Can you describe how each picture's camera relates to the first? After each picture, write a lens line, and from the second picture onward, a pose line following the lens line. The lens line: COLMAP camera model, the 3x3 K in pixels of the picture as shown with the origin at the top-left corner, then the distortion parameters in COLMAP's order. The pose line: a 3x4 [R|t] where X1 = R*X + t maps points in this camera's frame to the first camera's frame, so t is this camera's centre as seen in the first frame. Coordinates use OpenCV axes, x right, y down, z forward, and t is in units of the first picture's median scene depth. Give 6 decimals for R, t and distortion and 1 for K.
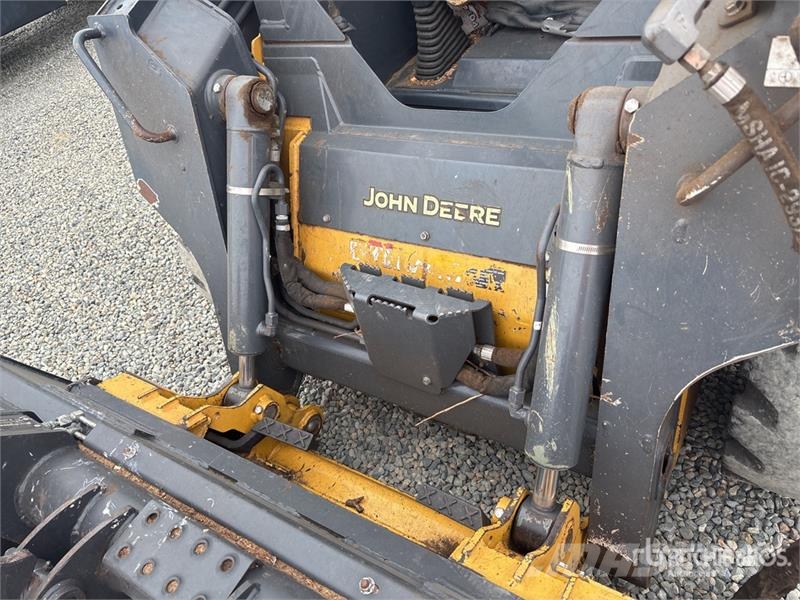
lens RADIAL K [[627.1, 0, 400.0], [0, 627.1, 300.0], [0, 0, 1]] dist [0.079356, -0.087368]
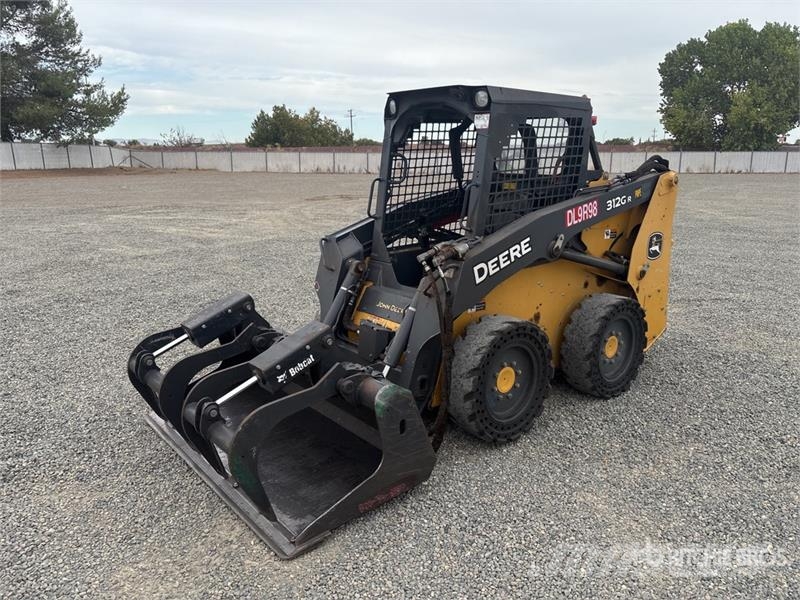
lens RADIAL K [[604.8, 0, 400.0], [0, 604.8, 300.0], [0, 0, 1]] dist [0.108996, -0.109811]
pose [[0.922730, 0.309408, -0.229860, 0.791970], [-0.378874, 0.837727, -0.393279, 1.042725], [0.070876, 0.449978, 0.890223, -1.841307]]
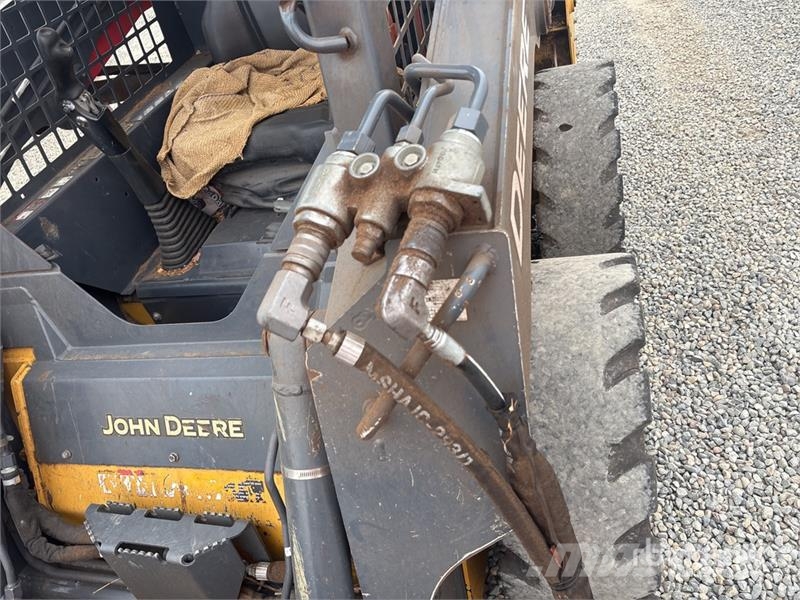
lens RADIAL K [[627.1, 0, 400.0], [0, 627.1, 300.0], [0, 0, 1]] dist [0.079356, -0.087368]
pose [[0.953018, -0.194488, 0.232232, 0.184403], [0.226955, 0.966210, -0.122188, -0.135788], [-0.200621, 0.169153, 0.964955, -0.011082]]
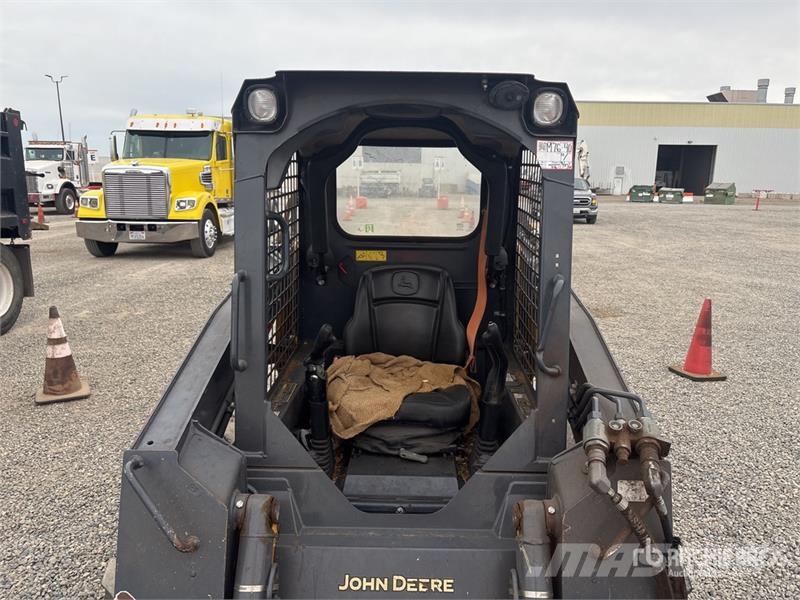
lens RADIAL K [[644.6, 0, 415.6], [0, 644.6, 285.1], [0, 0, 1]] dist [0.037869, 0.000242]
pose [[0.833029, 0.145172, 0.533843, -0.771587], [0.186165, 0.835123, -0.517602, 0.050126], [-0.520966, 0.530560, 0.668656, -0.331370]]
